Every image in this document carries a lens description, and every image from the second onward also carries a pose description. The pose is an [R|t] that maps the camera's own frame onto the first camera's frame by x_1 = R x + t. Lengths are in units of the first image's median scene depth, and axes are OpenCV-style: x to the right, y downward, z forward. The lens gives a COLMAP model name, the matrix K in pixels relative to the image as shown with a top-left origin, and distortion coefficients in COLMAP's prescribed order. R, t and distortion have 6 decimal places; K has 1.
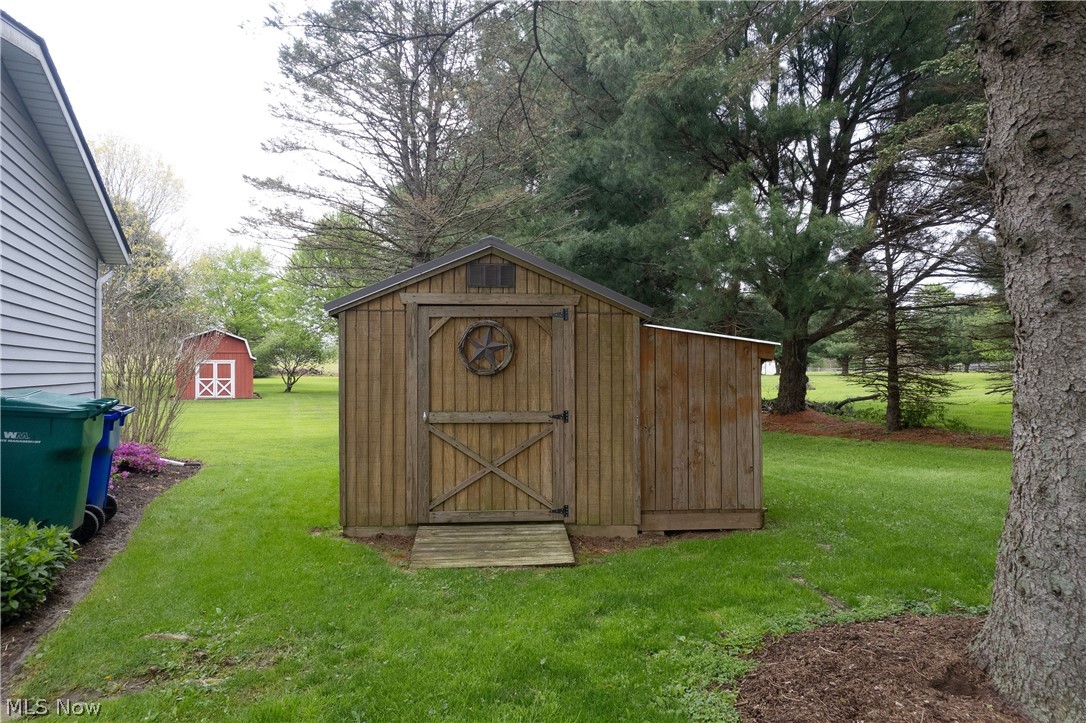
lens RADIAL K [[691.8, 0, 541.4], [0, 691.8, 368.4], [0, 0, 1]] dist [-0.071456, 0.064949]
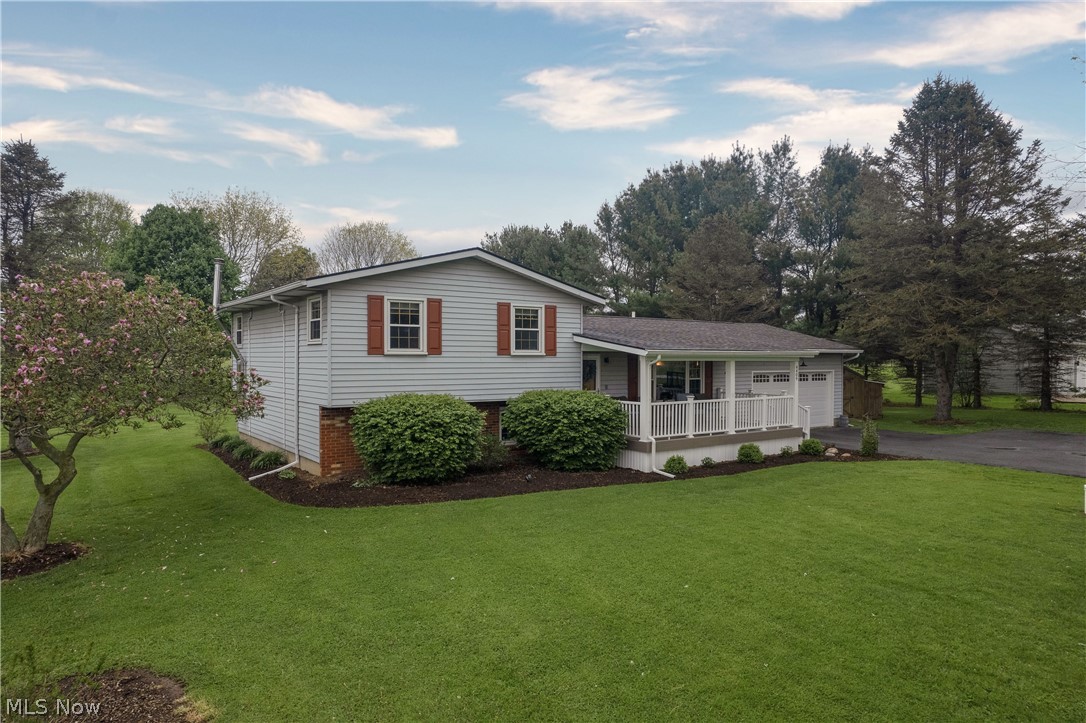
lens RADIAL K [[691.8, 0, 541.4], [0, 691.8, 368.4], [0, 0, 1]] dist [-0.071456, 0.064949]
pose [[0.975553, -0.000741, 0.219762, -0.572975], [-0.003503, 0.999815, 0.018921, -0.040953], [-0.219735, -0.019228, 0.975370, -0.599933]]
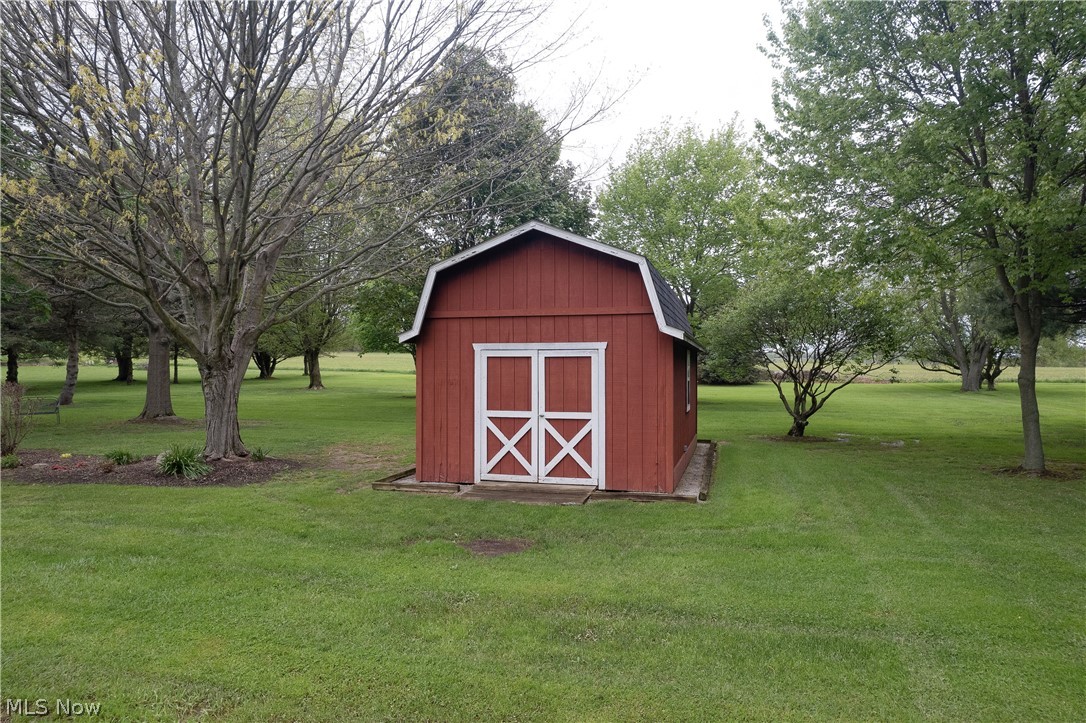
lens RADIAL K [[691.8, 0, 541.4], [0, 691.8, 368.4], [0, 0, 1]] dist [-0.071456, 0.064949]
pose [[0.774848, -0.003199, -0.632139, -0.307925], [0.002592, 0.999995, -0.001884, -0.001761], [0.632142, -0.000179, 0.774852, 0.798019]]
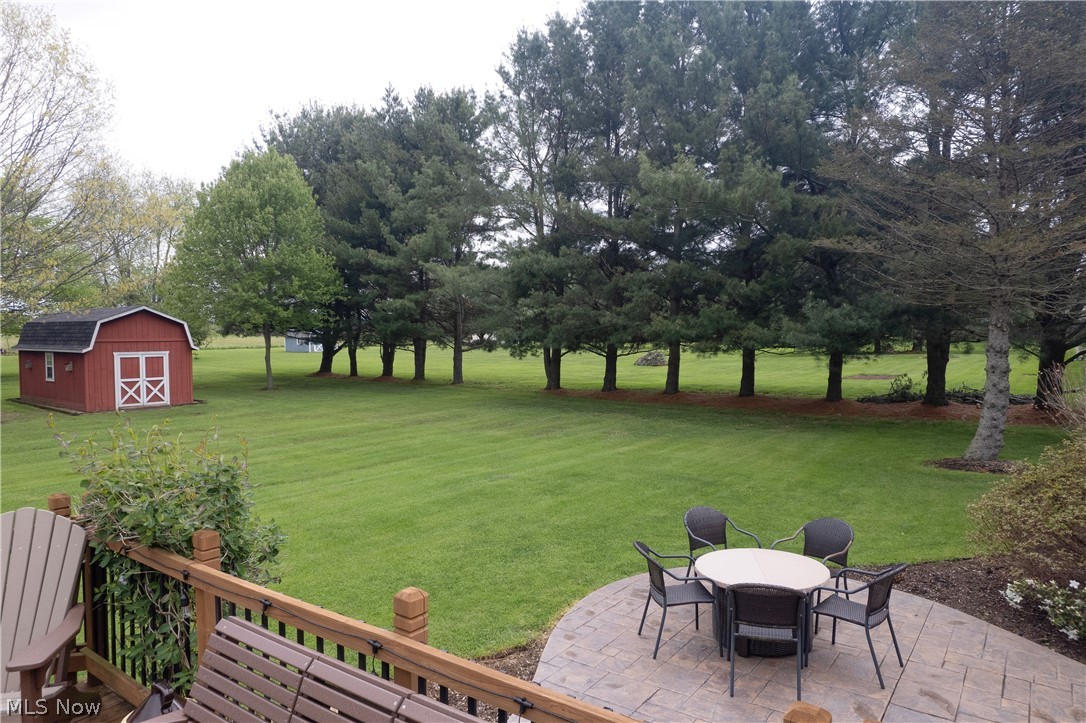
lens RADIAL K [[691.8, 0, 541.4], [0, 691.8, 368.4], [0, 0, 1]] dist [-0.071456, 0.064949]
pose [[0.858188, -0.029536, 0.512486, -0.488544], [0.000916, 0.998430, 0.056009, -0.034134], [-0.513335, -0.047597, 0.856867, 0.198019]]
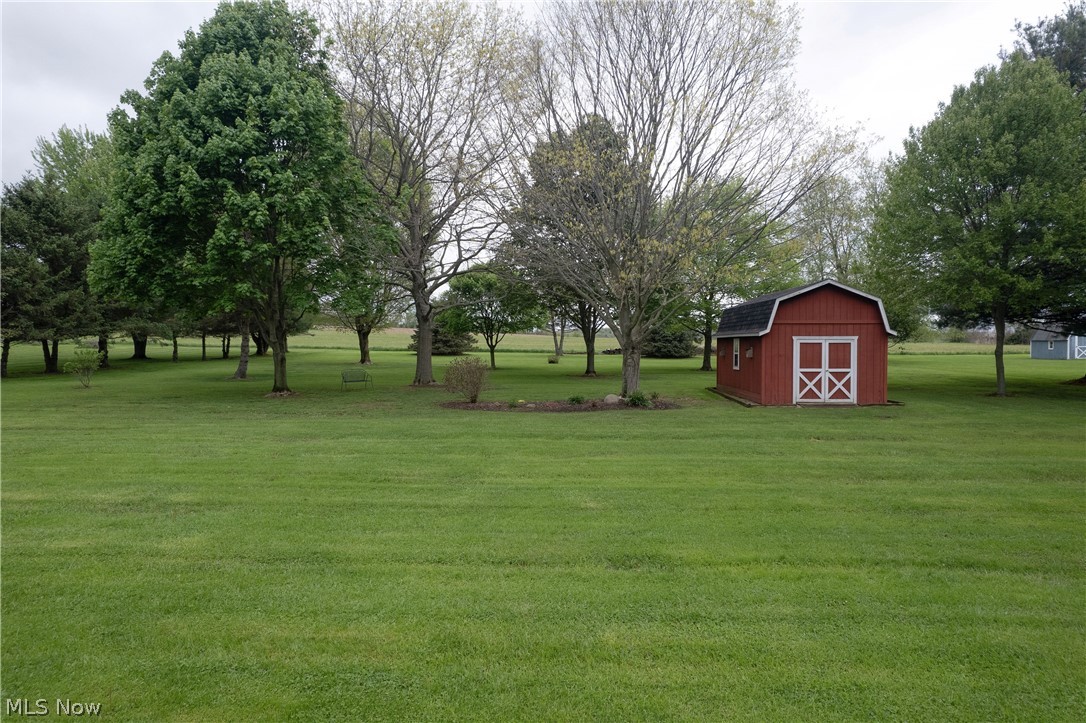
lens RADIAL K [[692.3, 0, 540.8], [0, 692.3, 364.9], [0, 0, 1]] dist [-0.072795, 0.067064]
pose [[0.902215, 0.007978, -0.431213, -0.449603], [0.005353, 0.999545, 0.029693, -0.006695], [0.431253, -0.029098, 0.901761, 0.387360]]
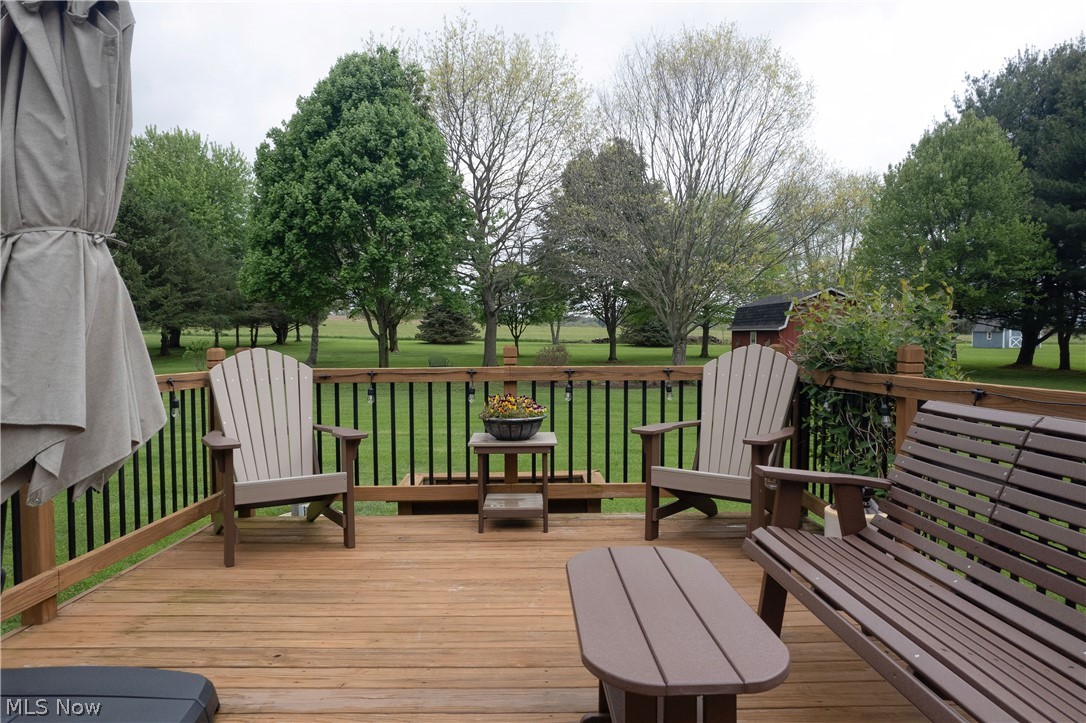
lens RADIAL K [[691.8, 0, 541.4], [0, 691.8, 368.4], [0, 0, 1]] dist [-0.071456, 0.064949]
pose [[0.927739, 0.015695, -0.372900, -0.492496], [0.003958, 0.998646, 0.051879, -0.011328], [0.373209, -0.049606, 0.926420, 0.195398]]
